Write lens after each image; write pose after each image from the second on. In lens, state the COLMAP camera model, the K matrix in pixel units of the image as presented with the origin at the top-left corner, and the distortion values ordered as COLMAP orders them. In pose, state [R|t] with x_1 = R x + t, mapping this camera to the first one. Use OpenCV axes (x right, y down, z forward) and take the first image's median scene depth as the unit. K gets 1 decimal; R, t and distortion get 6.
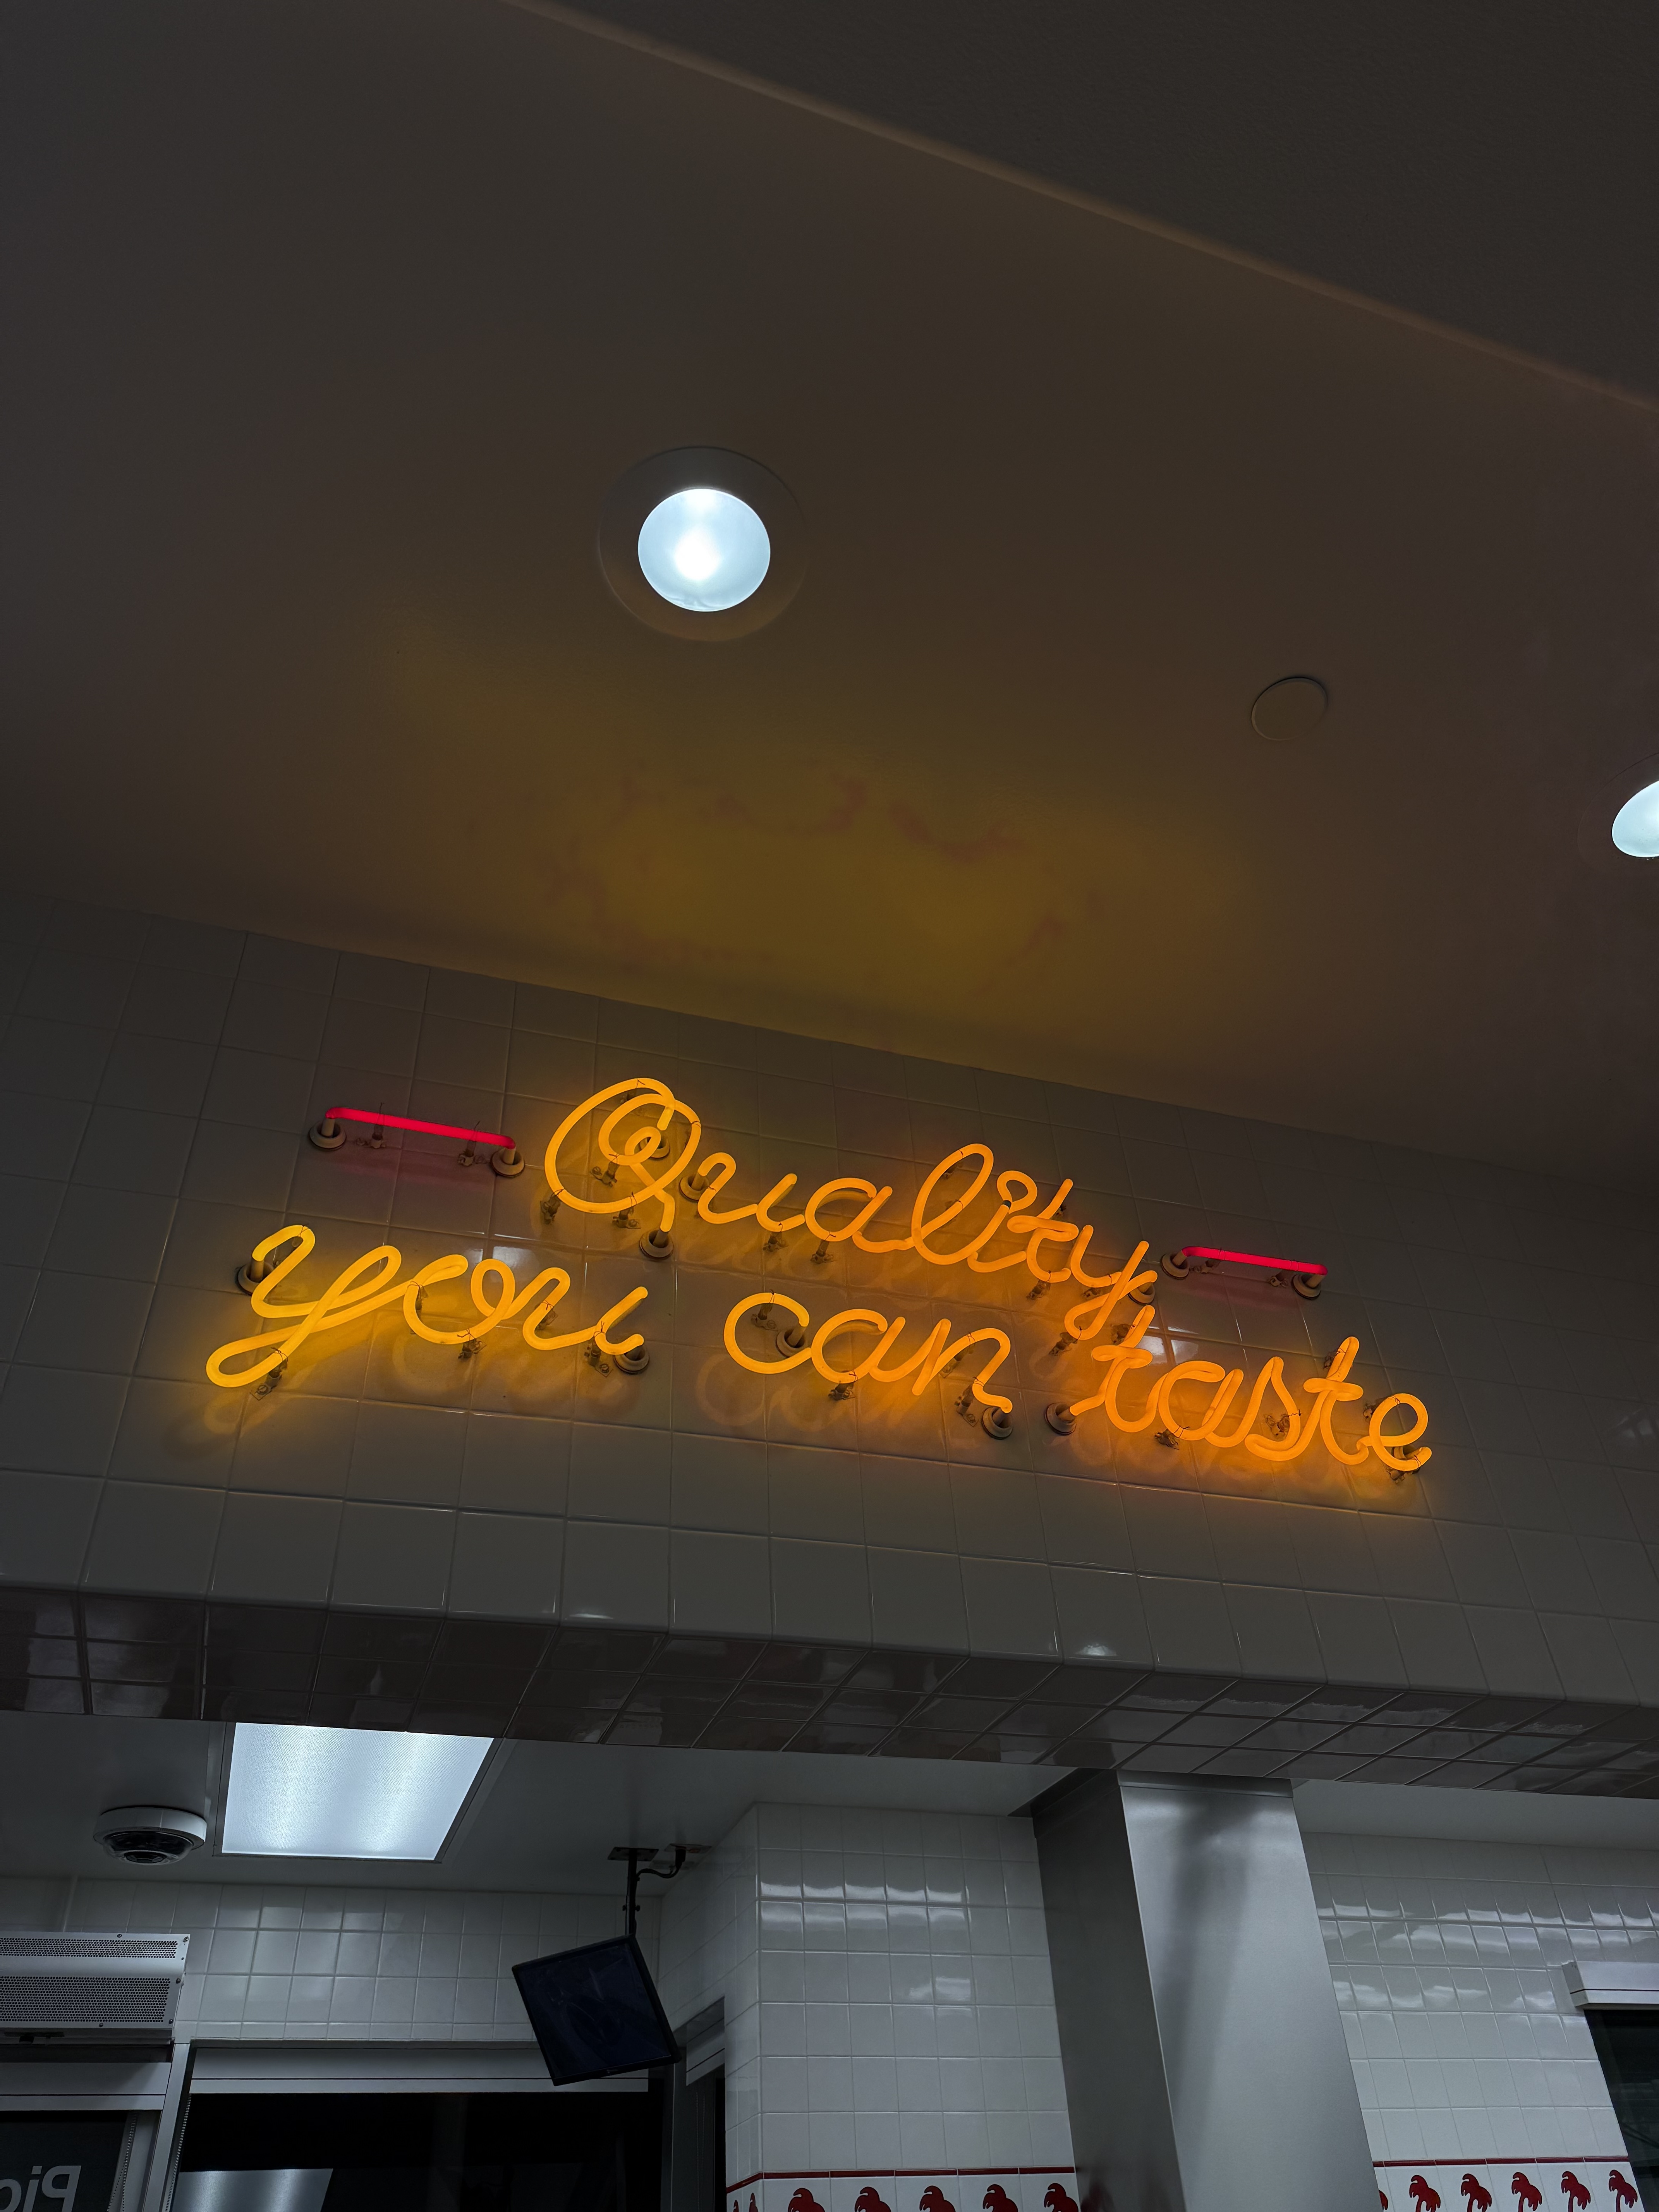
lens RADIAL K [[1558.4, 0, 804.8], [0, 1558.4, 1106.1], [0, 0, 1]] dist [0.099750, -0.087579]
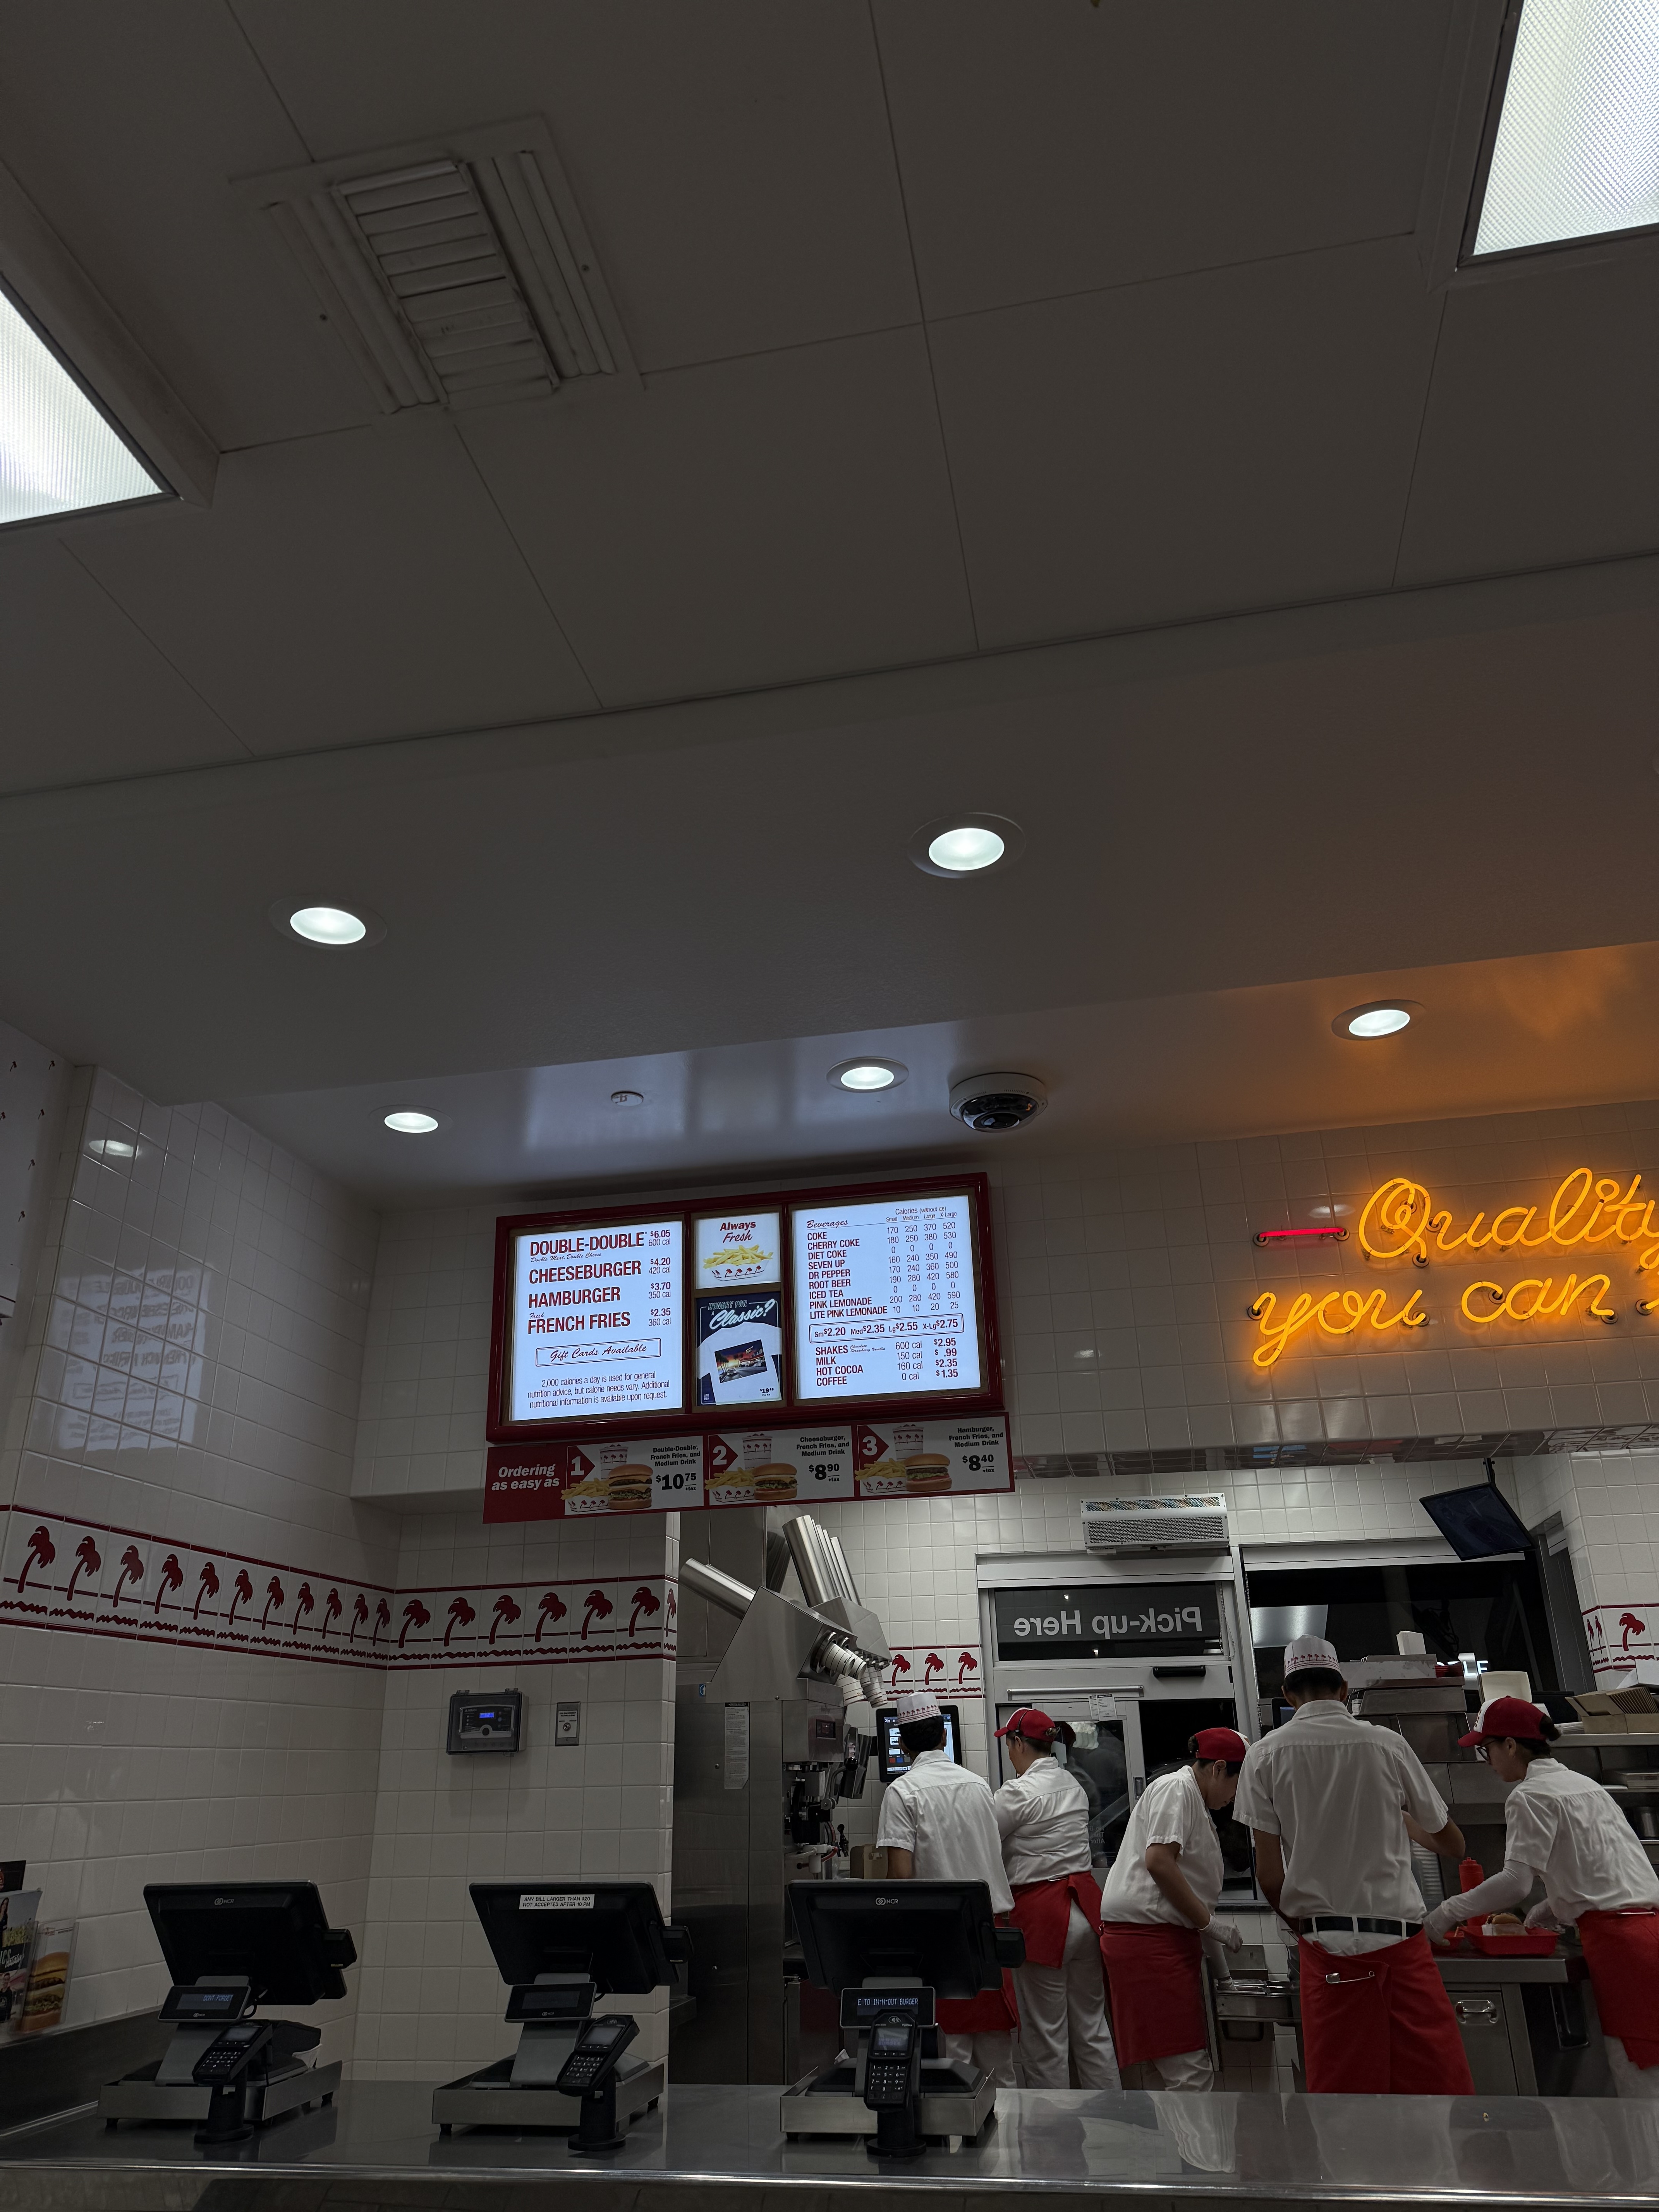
lens RADIAL K [[1505.9, 0, 829.5], [0, 1505.9, 1106.0], [0, 0, 1]] dist [-0.001717, -0.004063]
pose [[0.865667, -0.172855, -0.469832, 0.204966], [0.294463, 0.934793, 0.198631, -0.739233], [0.404861, -0.310297, 0.860118, -1.031035]]
